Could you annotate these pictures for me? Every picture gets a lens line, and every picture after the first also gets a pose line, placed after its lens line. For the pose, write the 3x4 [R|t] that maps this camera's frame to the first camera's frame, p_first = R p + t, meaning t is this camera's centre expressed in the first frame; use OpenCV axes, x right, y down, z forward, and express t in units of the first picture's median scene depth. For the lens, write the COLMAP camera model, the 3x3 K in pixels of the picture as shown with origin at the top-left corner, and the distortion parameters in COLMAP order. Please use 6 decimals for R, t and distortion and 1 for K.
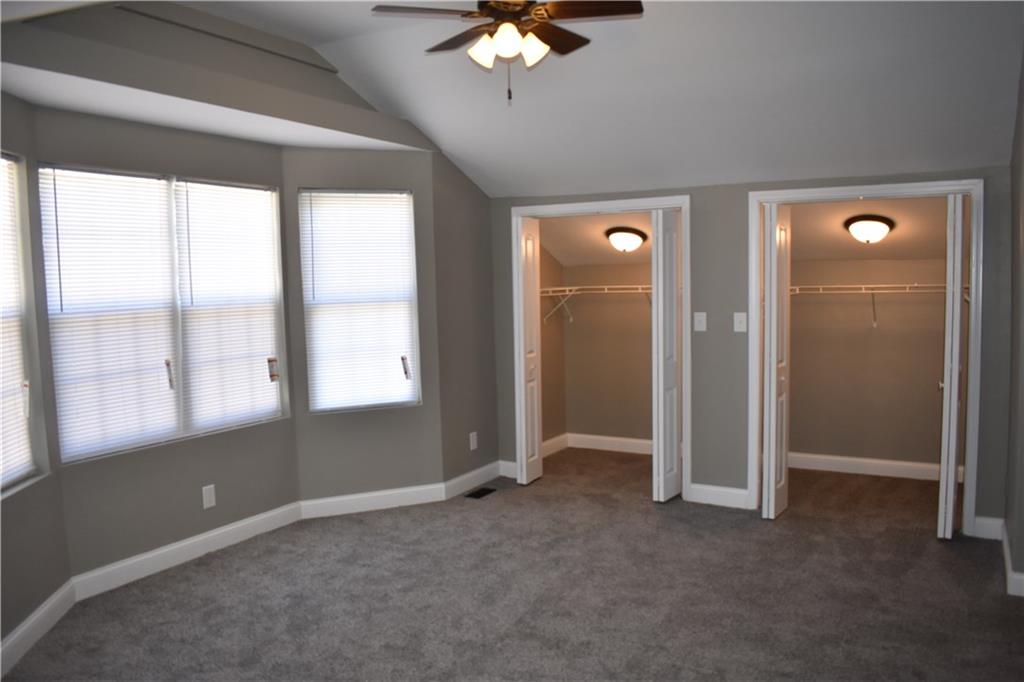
lens RADIAL K [[815.4, 0, 511.9], [0, 815.4, 342.6], [0, 0, 1]] dist [-0.091465, 0.012754]
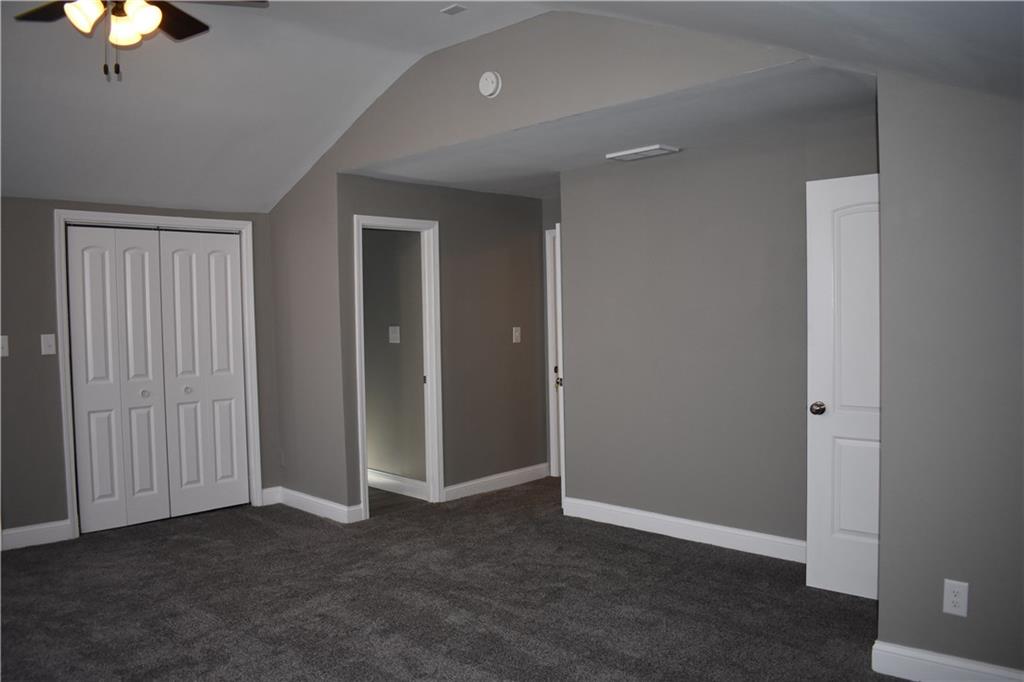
lens RADIAL K [[815.4, 0, 509.9], [0, 815.4, 343.0], [0, 0, 1]] dist [-0.091465, 0.012754]
pose [[0.247762, -0.020440, 0.968605, -0.473630], [0.089449, 0.995990, -0.001863, 0.022951], [-0.964683, 0.087102, 0.248597, 0.239811]]
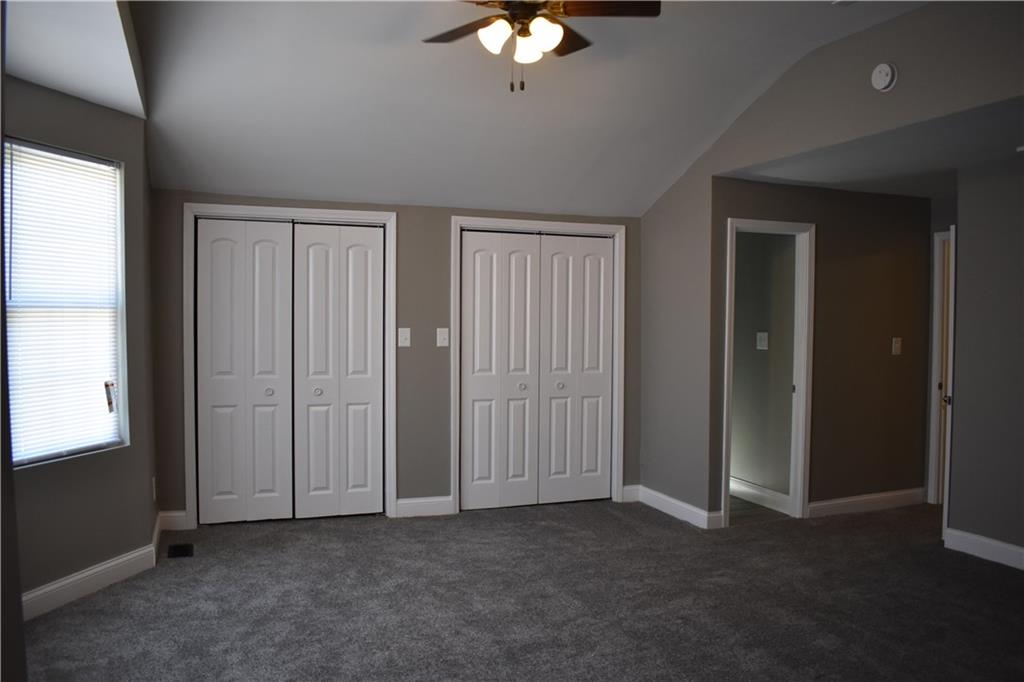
lens RADIAL K [[815.4, 0, 508.7], [0, 815.4, 343.8], [0, 0, 1]] dist [-0.091465, 0.012754]
pose [[0.626836, 0.000502, 0.779151, -0.484122], [0.039312, 0.998706, -0.032270, 0.020679], [-0.778159, 0.050858, 0.626005, 0.259261]]
